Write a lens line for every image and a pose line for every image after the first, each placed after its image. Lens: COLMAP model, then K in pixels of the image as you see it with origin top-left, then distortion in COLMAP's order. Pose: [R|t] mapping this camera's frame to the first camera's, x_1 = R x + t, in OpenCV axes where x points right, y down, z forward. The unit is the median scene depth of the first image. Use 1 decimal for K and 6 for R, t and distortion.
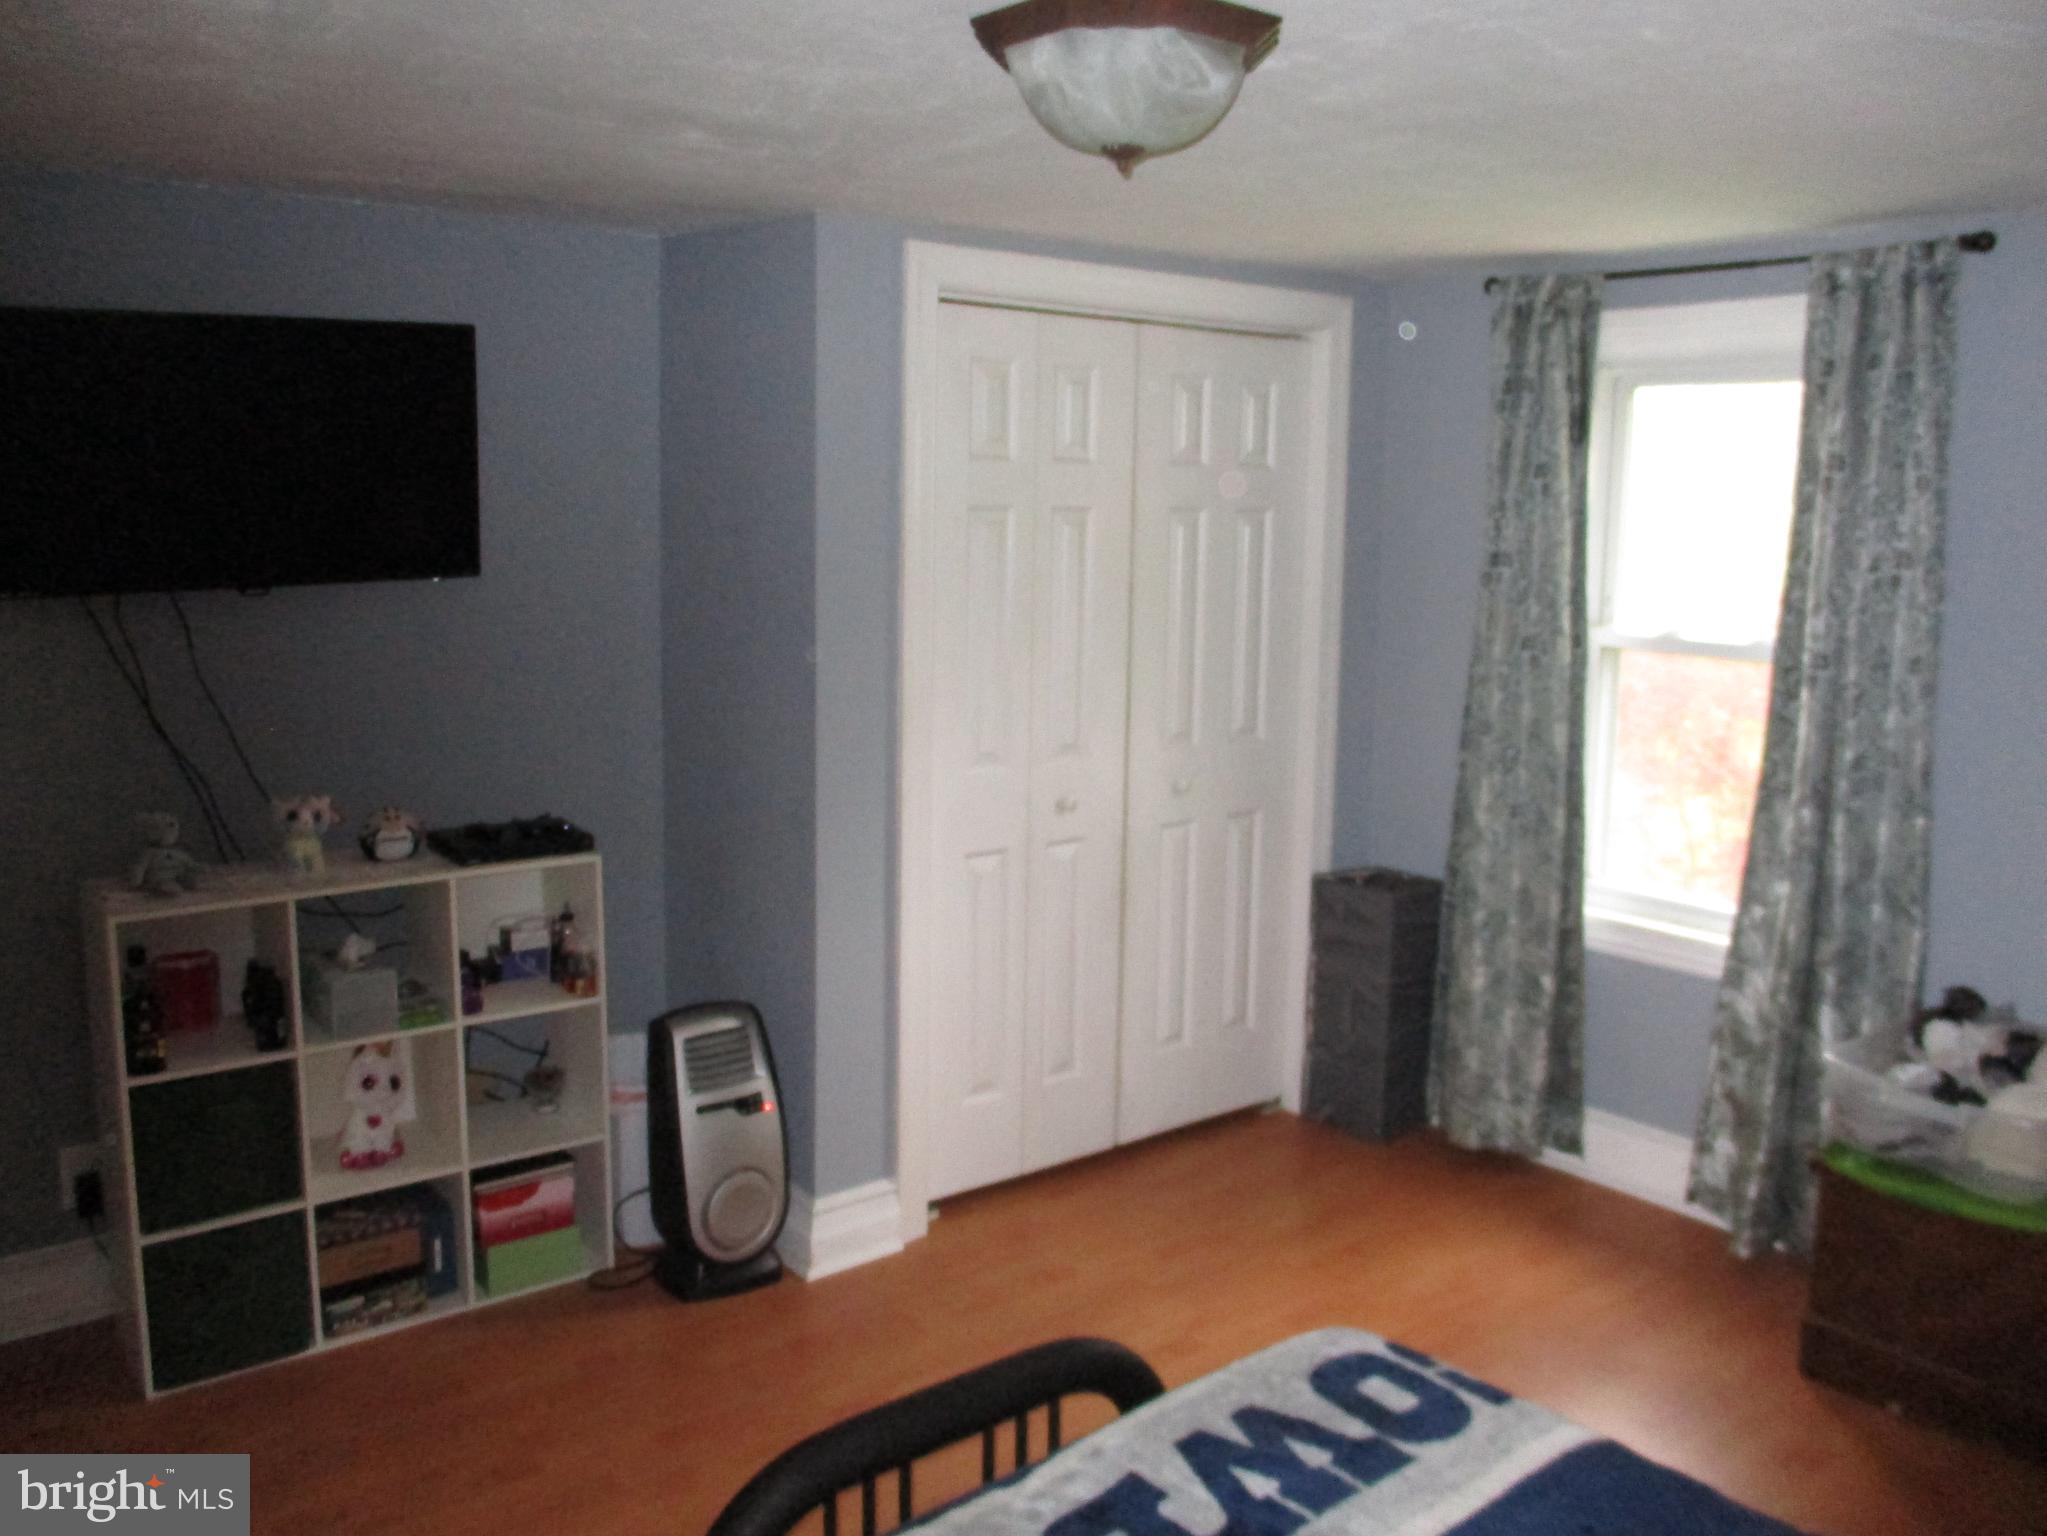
lens RADIAL K [[1694.1, 0, 1030.0], [0, 1694.1, 733.7], [0, 0, 1]] dist [-0.014426, -0.009058]
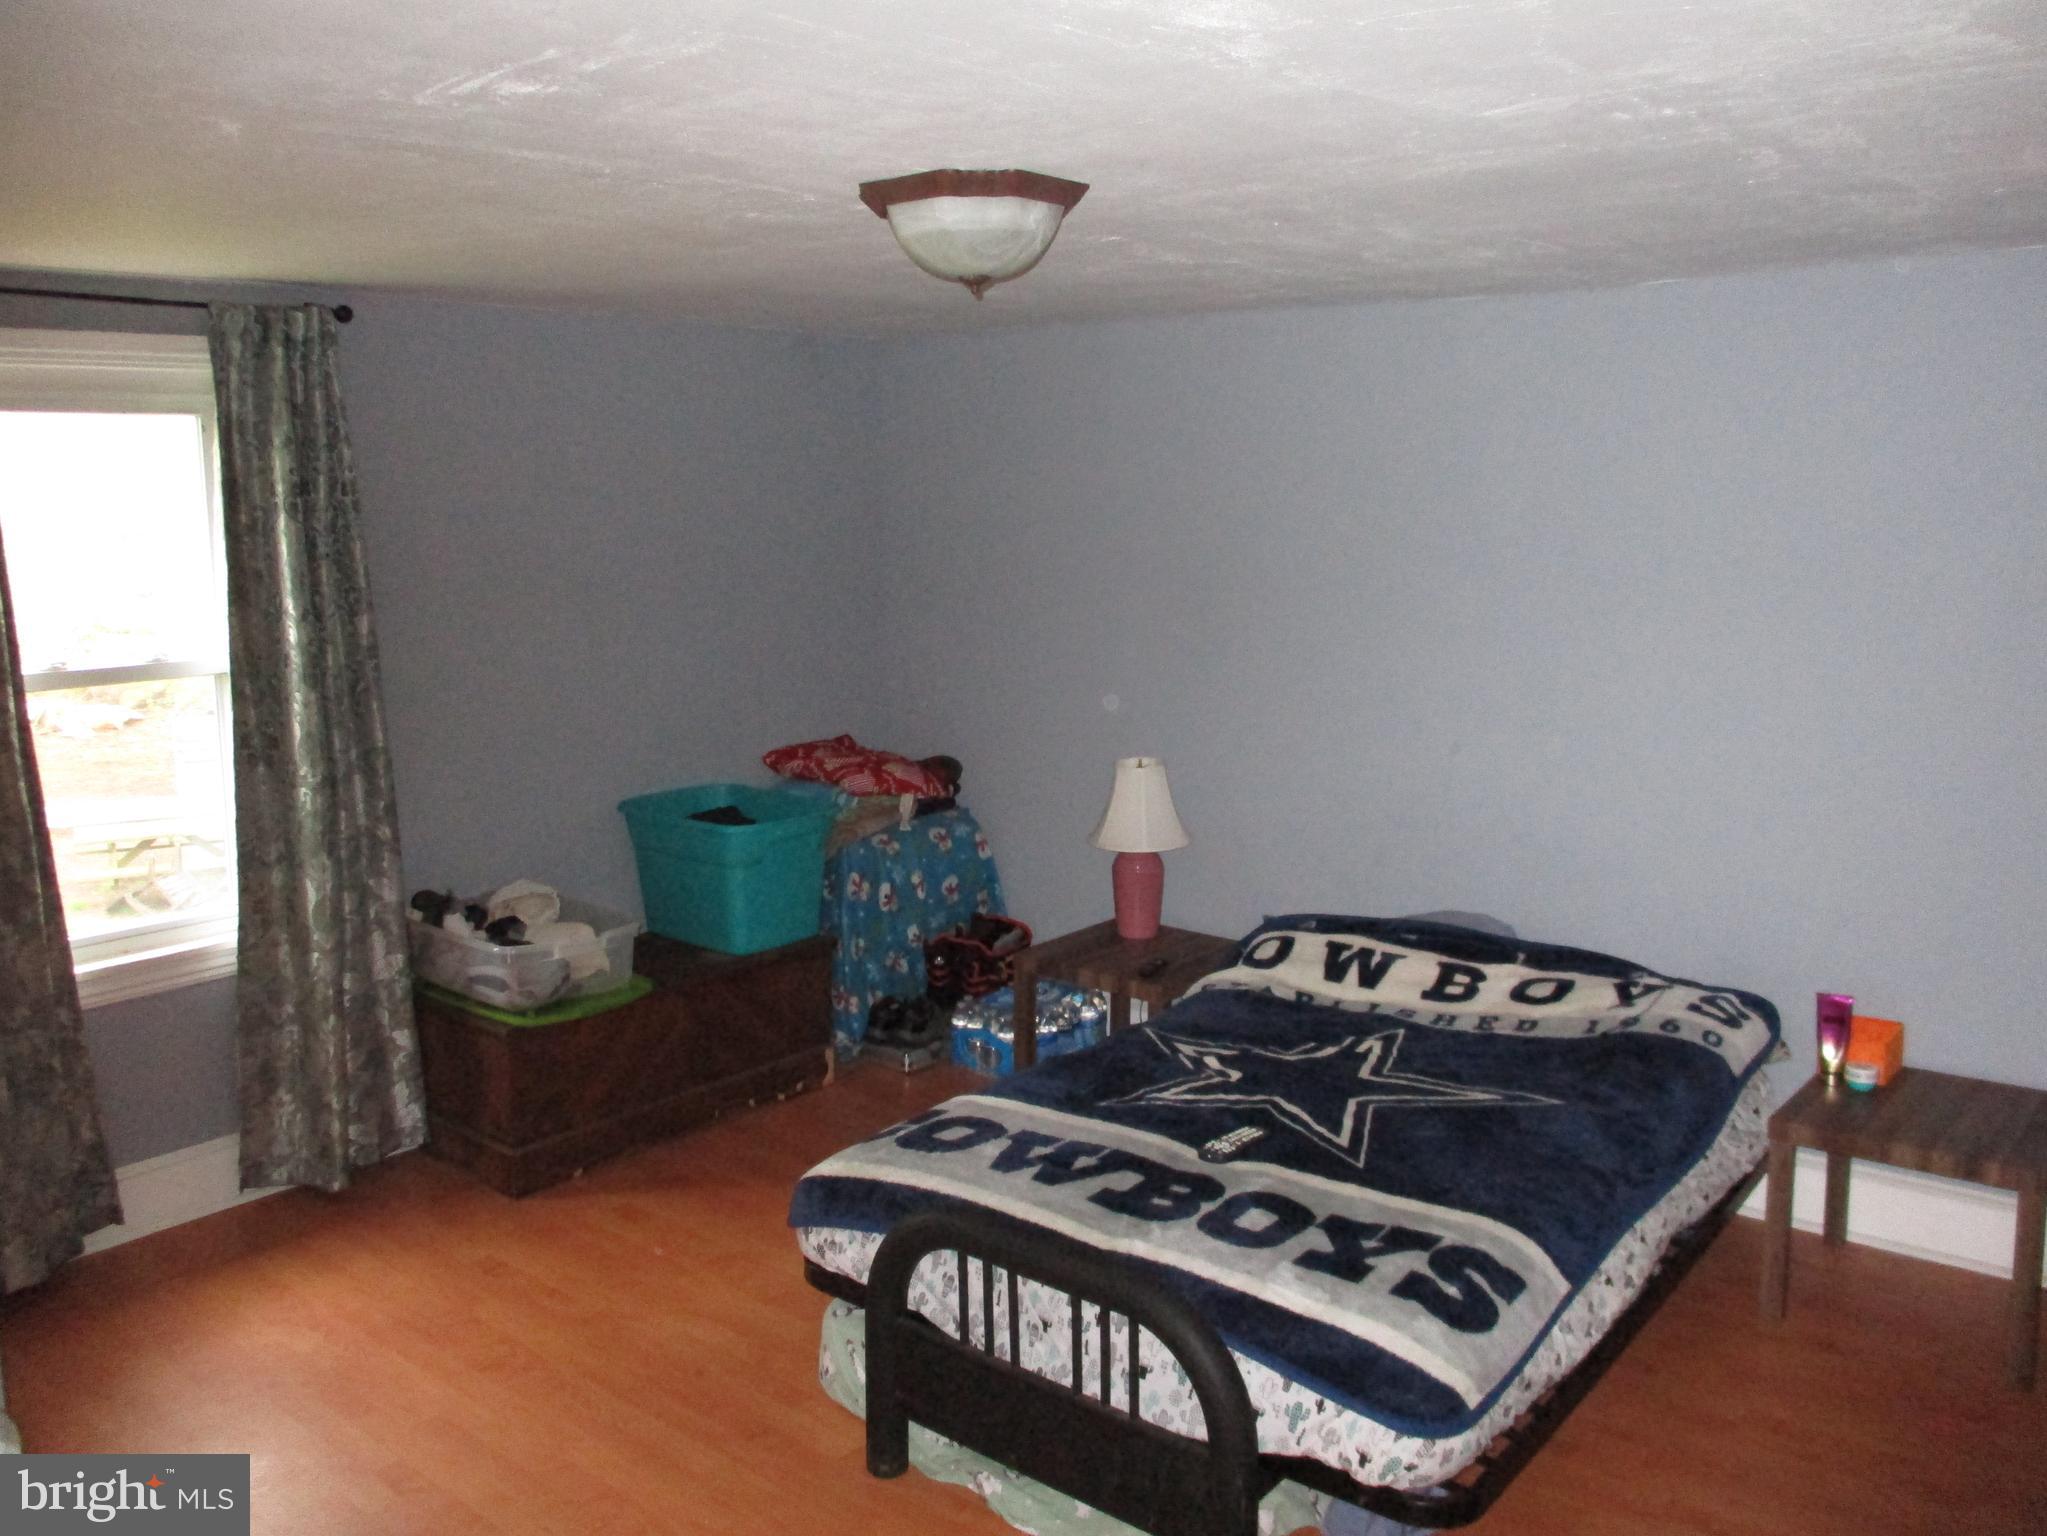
lens RADIAL K [[1694.1, 0, 1030.0], [0, 1694.1, 733.7], [0, 0, 1]] dist [-0.014426, -0.009058]
pose [[-0.185279, -0.157705, 0.969949, -0.805810], [0.148877, 0.971141, 0.186337, -0.146099], [-0.971343, 0.178927, -0.156453, 0.754648]]
